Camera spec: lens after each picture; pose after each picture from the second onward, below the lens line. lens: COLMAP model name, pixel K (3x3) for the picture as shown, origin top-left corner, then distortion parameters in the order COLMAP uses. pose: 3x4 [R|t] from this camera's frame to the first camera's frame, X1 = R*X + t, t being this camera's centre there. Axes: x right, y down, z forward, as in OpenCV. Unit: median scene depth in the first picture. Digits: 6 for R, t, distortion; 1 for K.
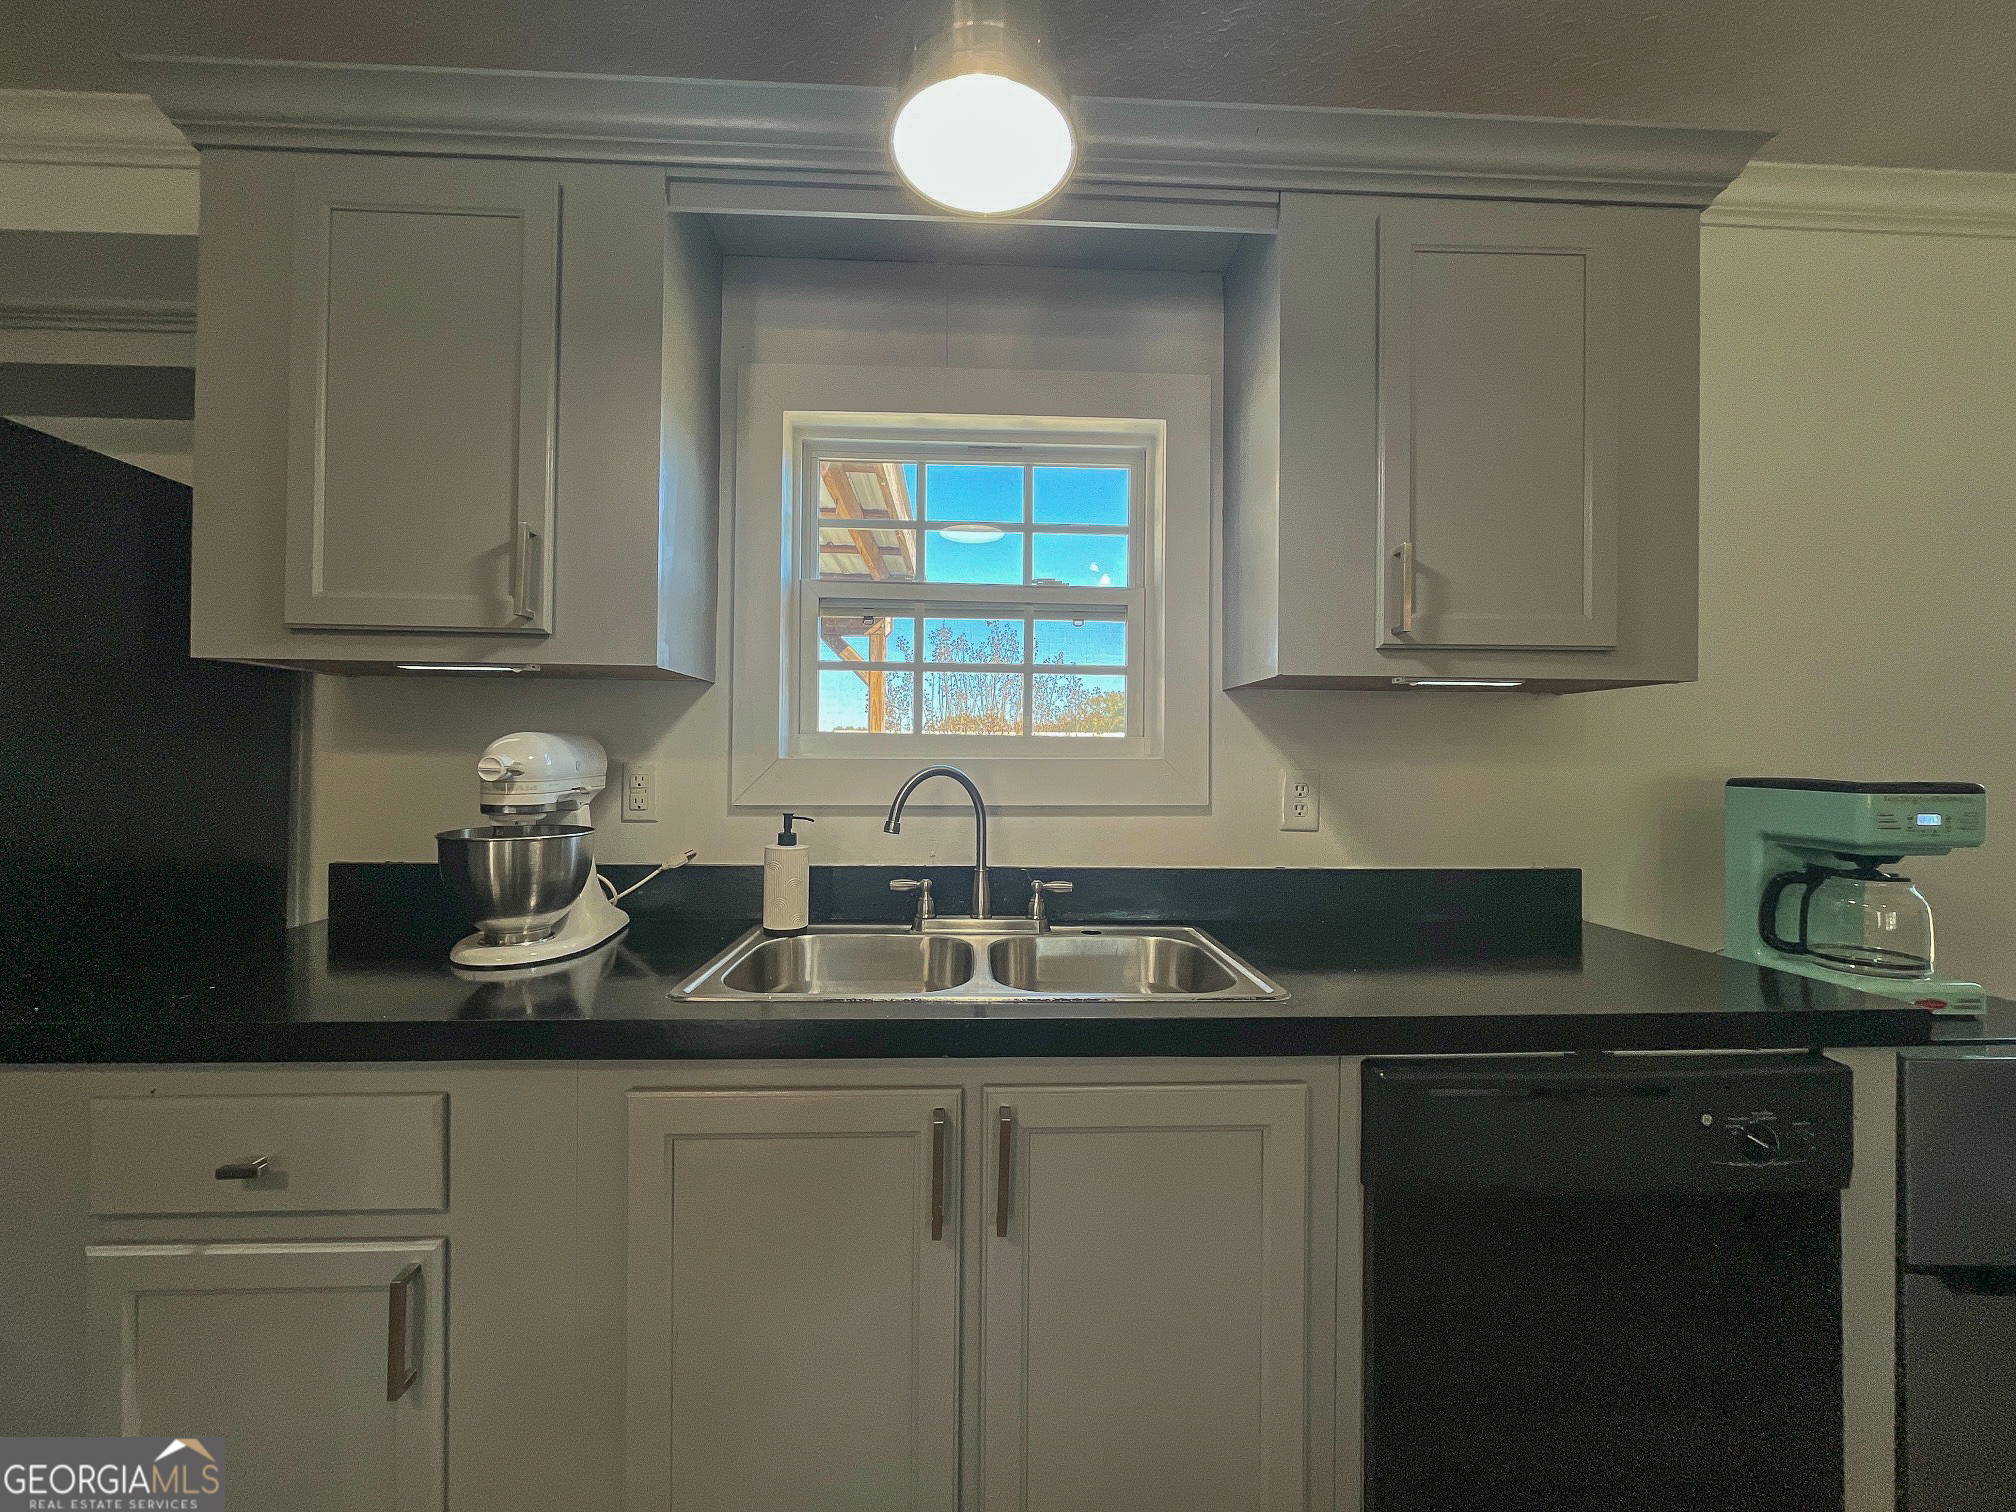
lens RADIAL K [[814.9, 0, 1007.6], [0, 814.9, 744.6], [0, 0, 1]] dist [-0.005272, 0.000848]
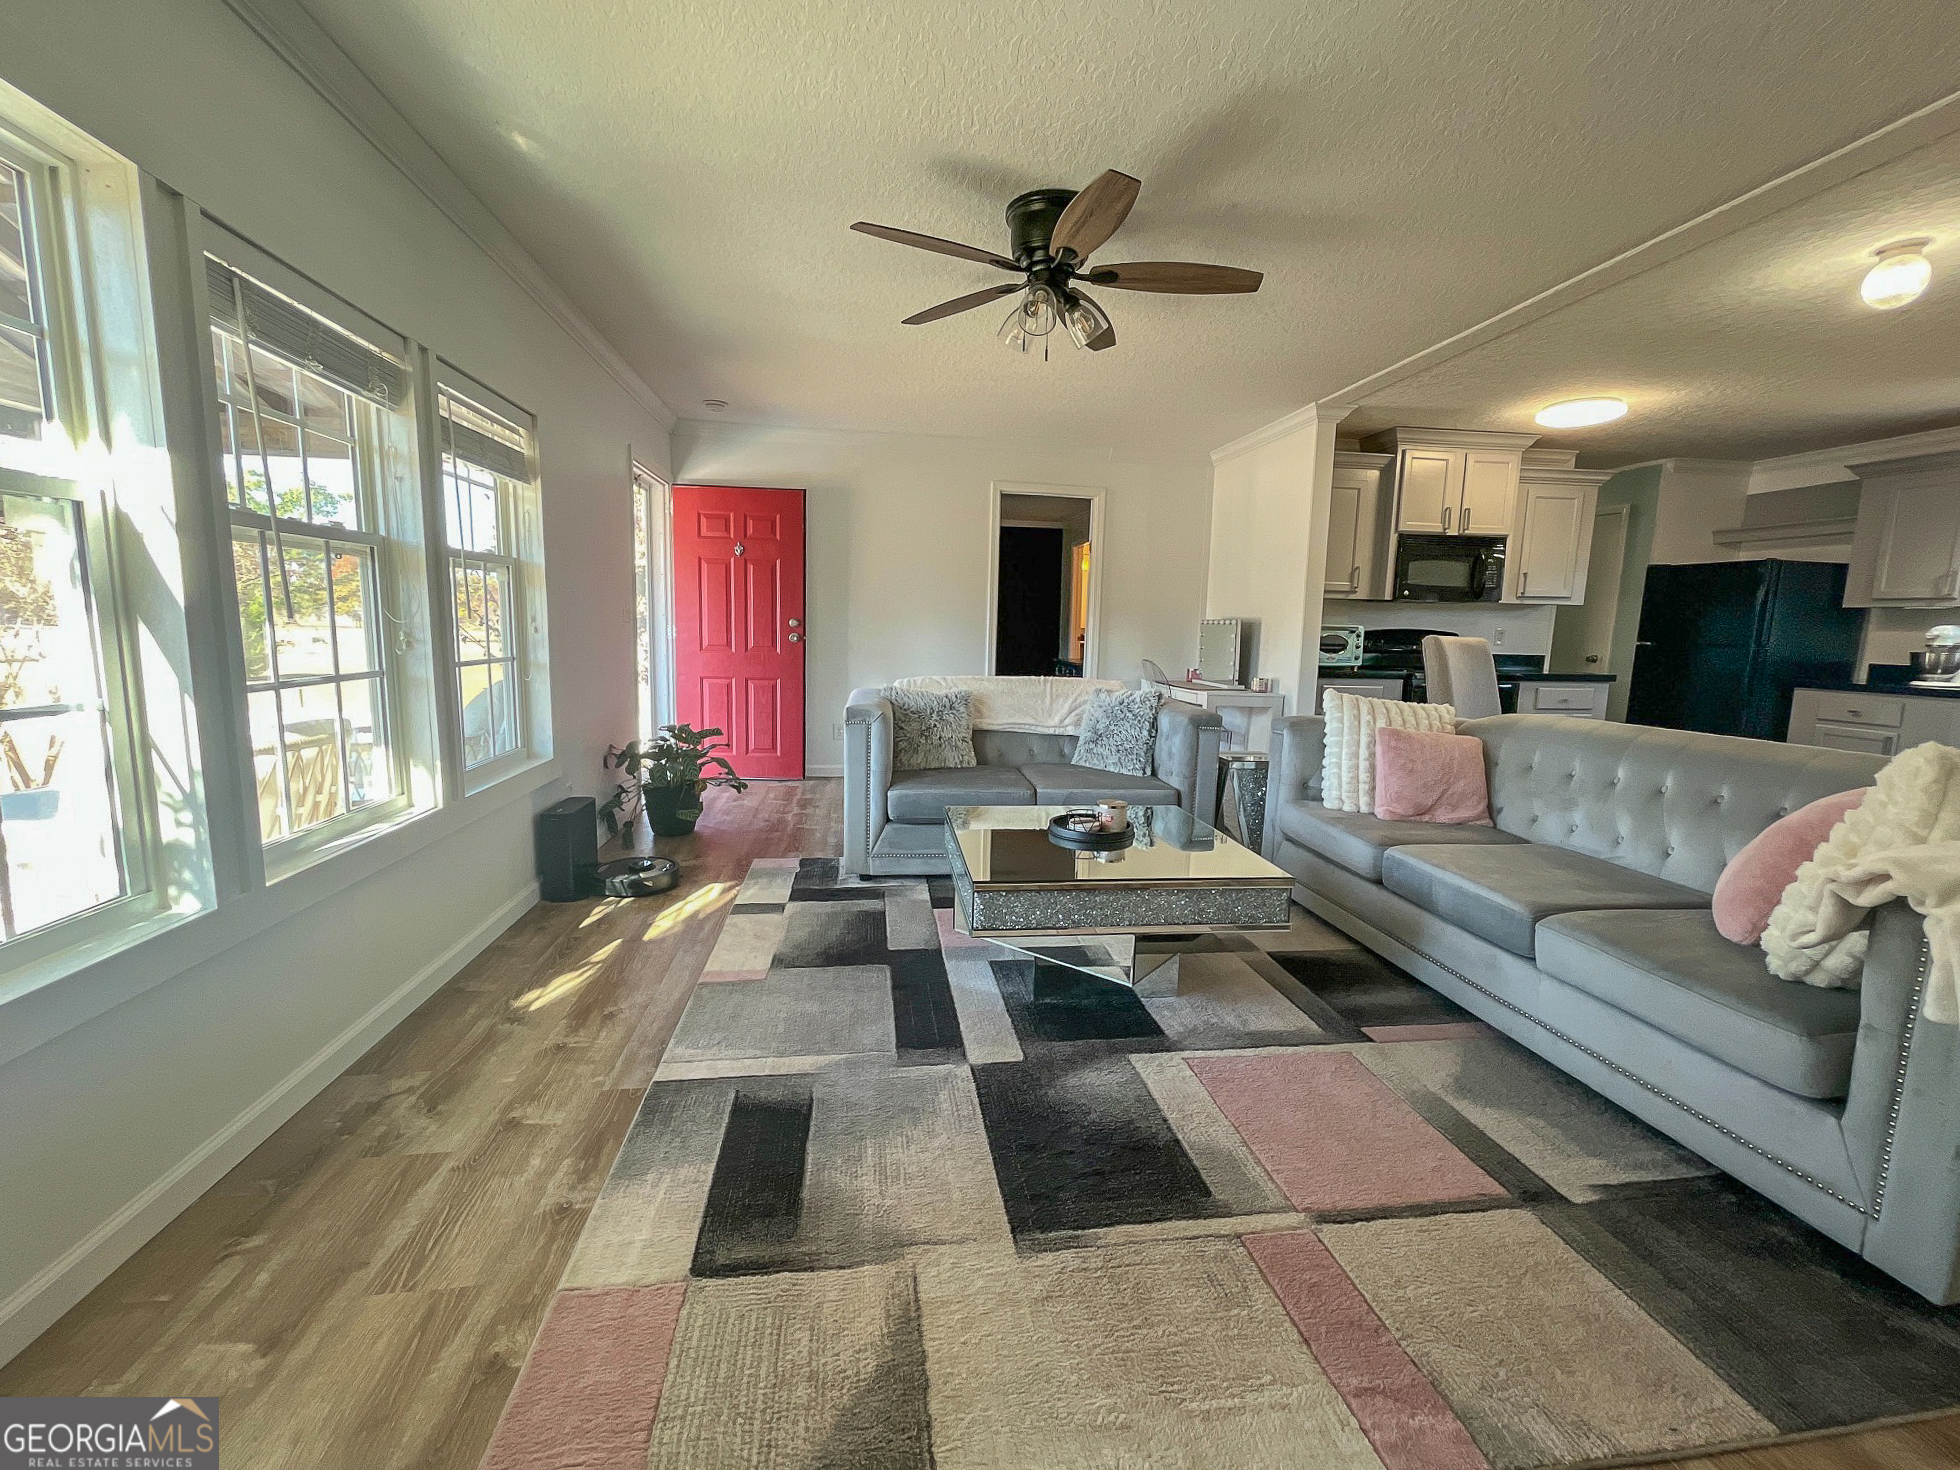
lens RADIAL K [[792.2, 0, 966.3], [0, 792.2, 736.8], [0, 0, 1]] dist [-0.005272, 0.000848]
pose [[0.083246, 0.134050, -0.987472, 2.265748], [-0.014258, 0.990970, 0.133323, 0.062957], [0.996427, 0.002981, 0.084405, -3.205468]]
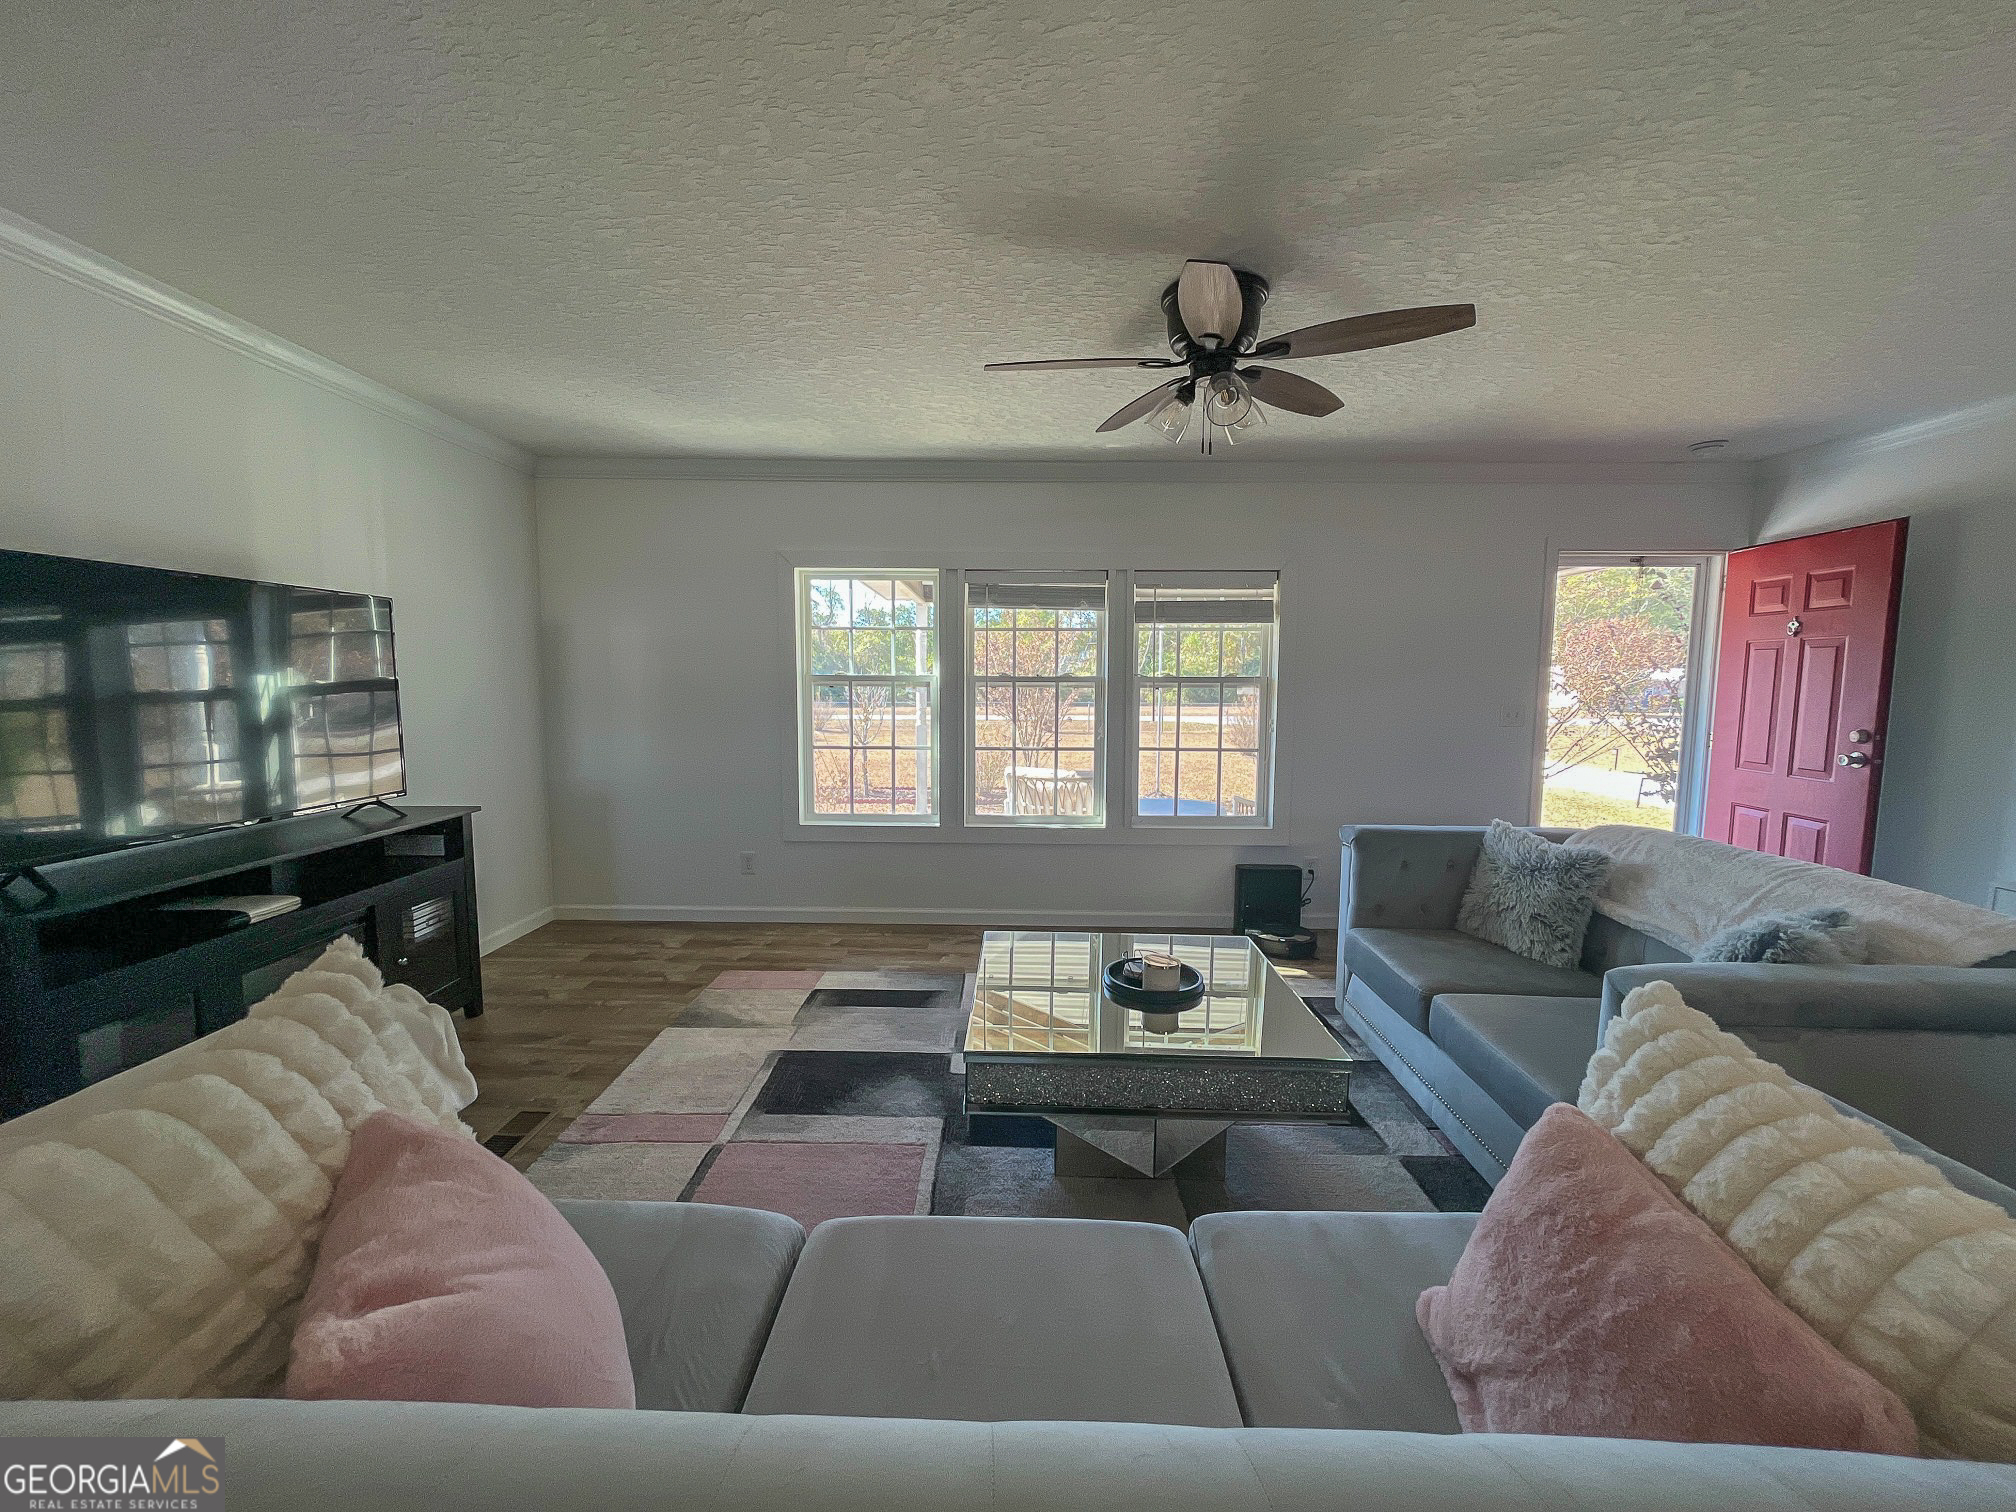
lens RADIAL K [[814.9, 0, 1011.9], [0, 814.9, 743.3], [0, 0, 1]] dist [-0.005272, 0.000848]
pose [[-0.998328, -0.018967, 0.054605, 0.758635], [-0.014990, 0.997267, 0.072344, -0.065494], [-0.055828, 0.071405, -0.995884, -1.228404]]
